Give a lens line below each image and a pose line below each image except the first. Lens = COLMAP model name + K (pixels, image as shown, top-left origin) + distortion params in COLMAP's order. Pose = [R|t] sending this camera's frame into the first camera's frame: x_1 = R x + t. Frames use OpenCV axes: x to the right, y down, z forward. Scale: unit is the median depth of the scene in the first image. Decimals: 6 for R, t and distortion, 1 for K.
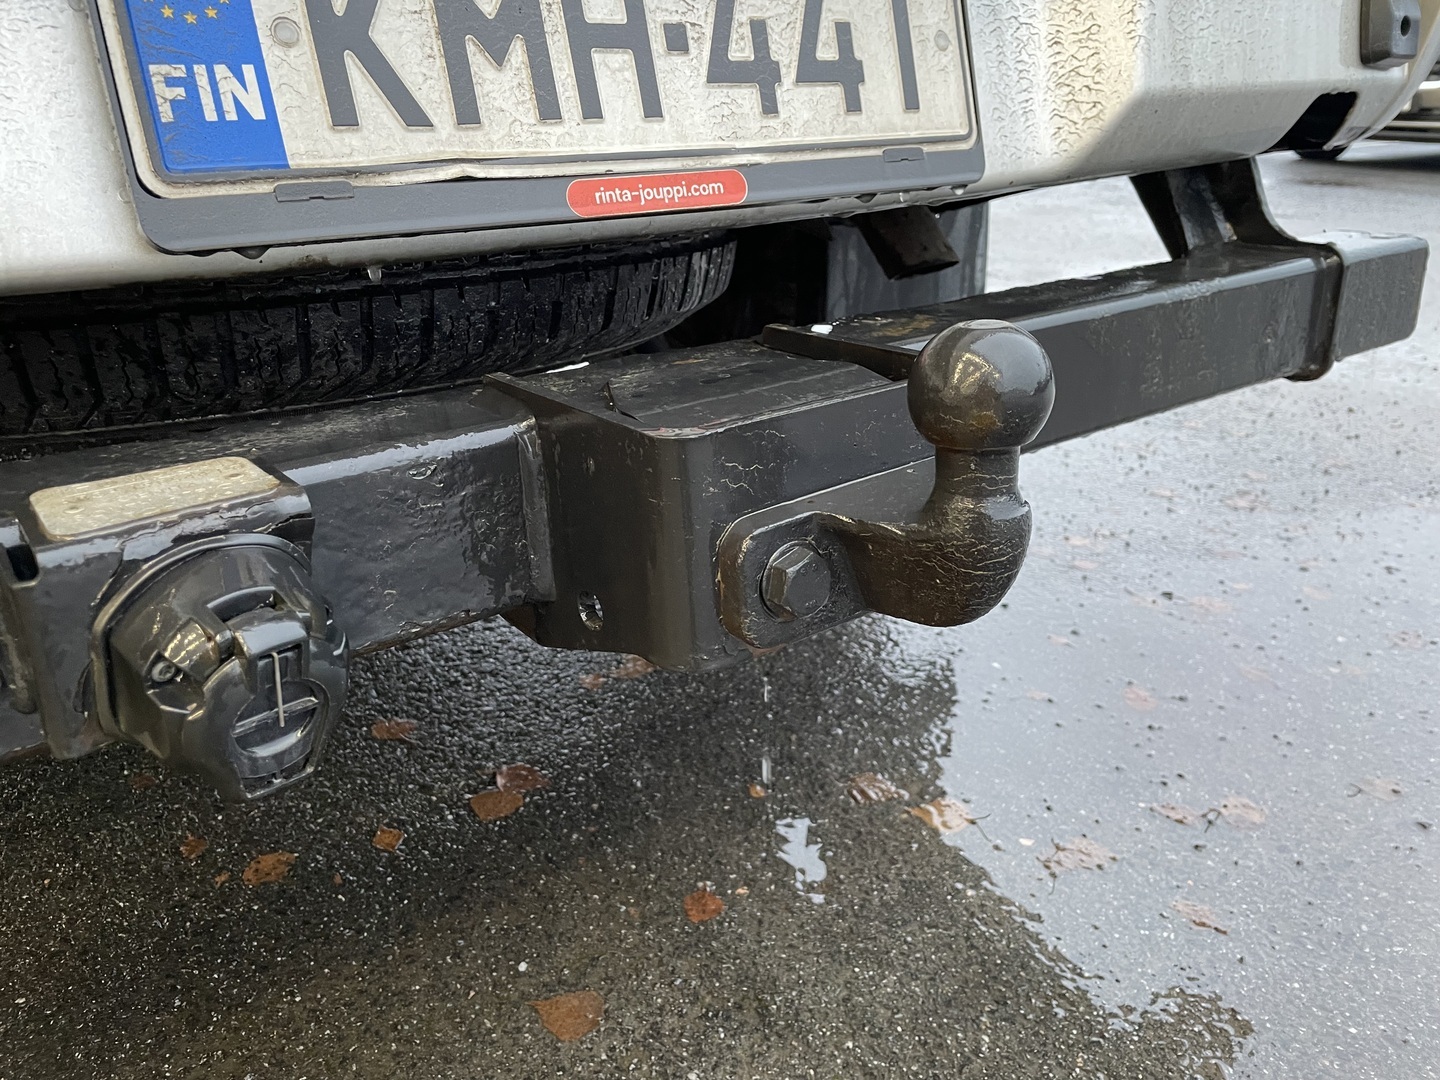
lens RADIAL K [[1098.9, 0, 727.1], [0, 1098.9, 538.6], [0, 0, 1]] dist [0.077149, -0.097194]
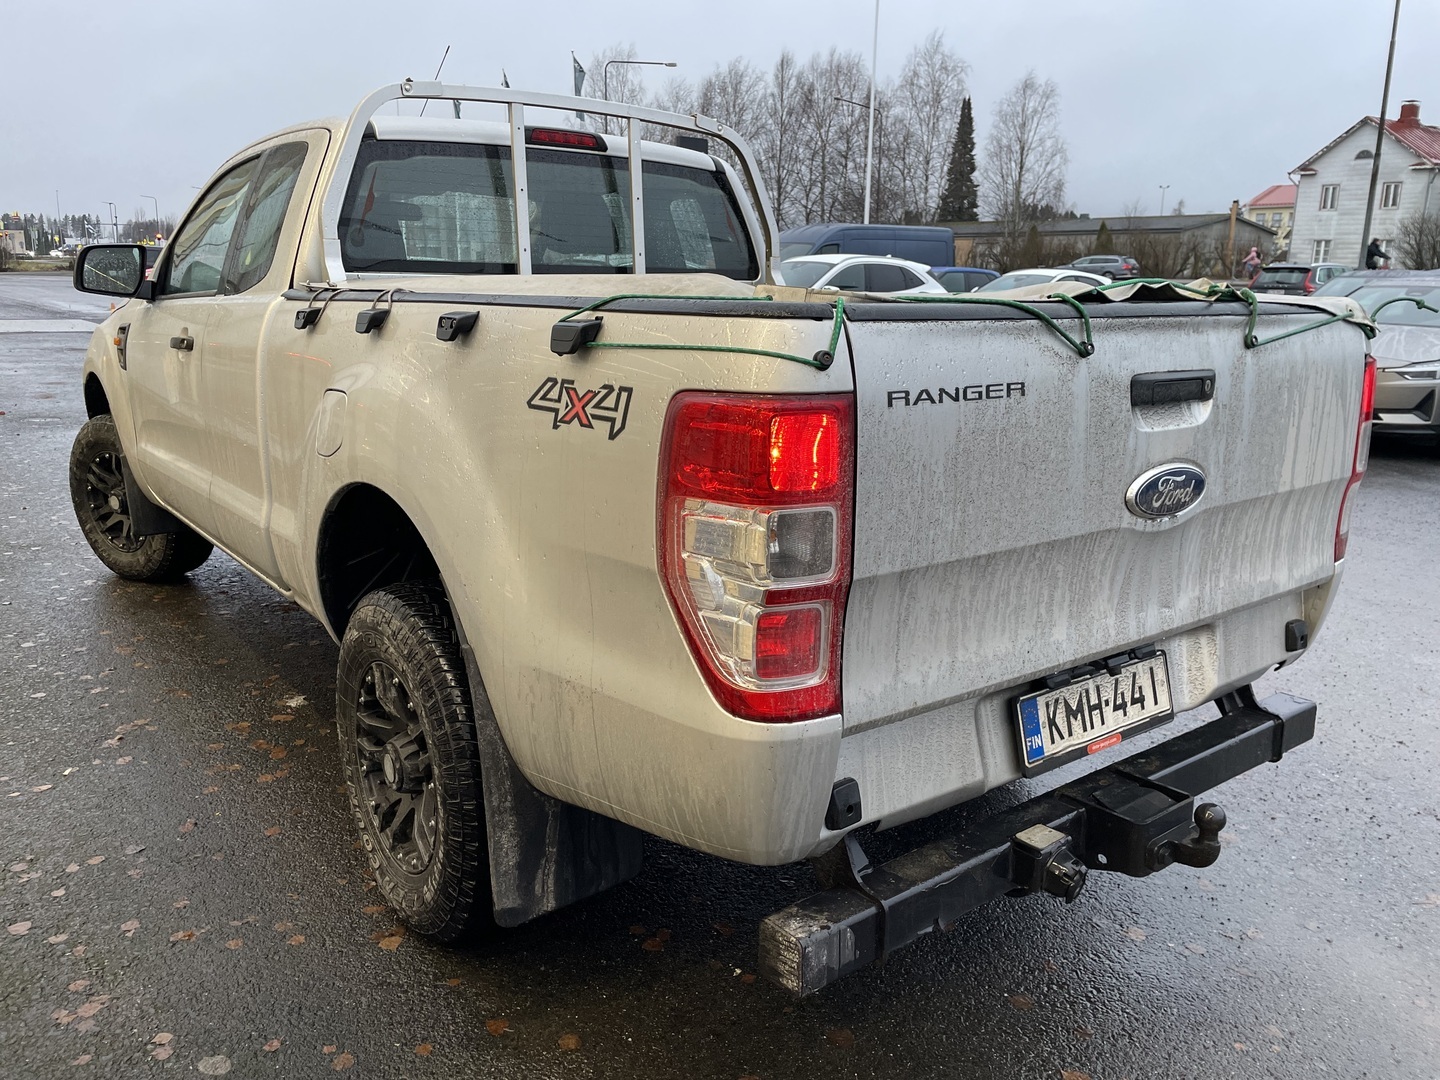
lens RADIAL K [[1098.9, 0, 727.1], [0, 1098.9, 538.6], [0, 0, 1]] dist [0.077149, -0.097194]
pose [[0.999141, 0.027068, 0.031381, -1.431695], [-0.022012, 0.988206, -0.151537, -0.387081], [-0.035113, 0.150716, 0.987953, -2.703669]]
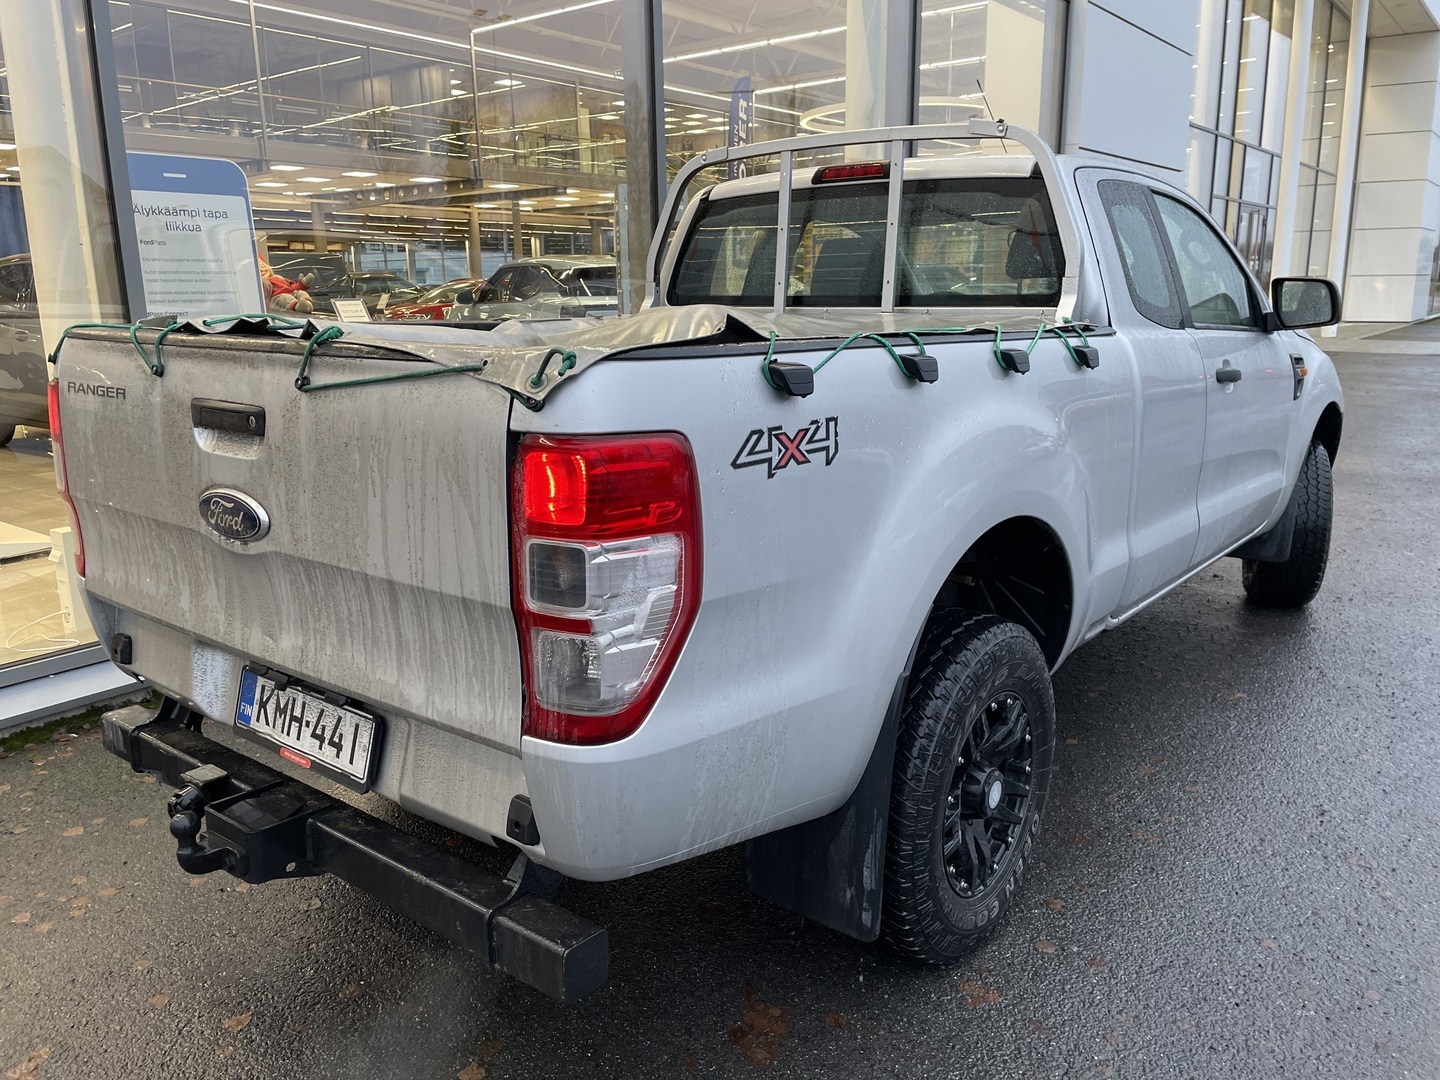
lens RADIAL K [[1098.9, 0, 727.1], [0, 1098.9, 538.6], [0, 0, 1]] dist [0.077149, -0.097194]
pose [[0.255530, 0.229512, -0.939164, 3.721796], [-0.362798, 0.923187, 0.126897, -2.012398], [0.896149, 0.308301, 0.319168, 0.842343]]
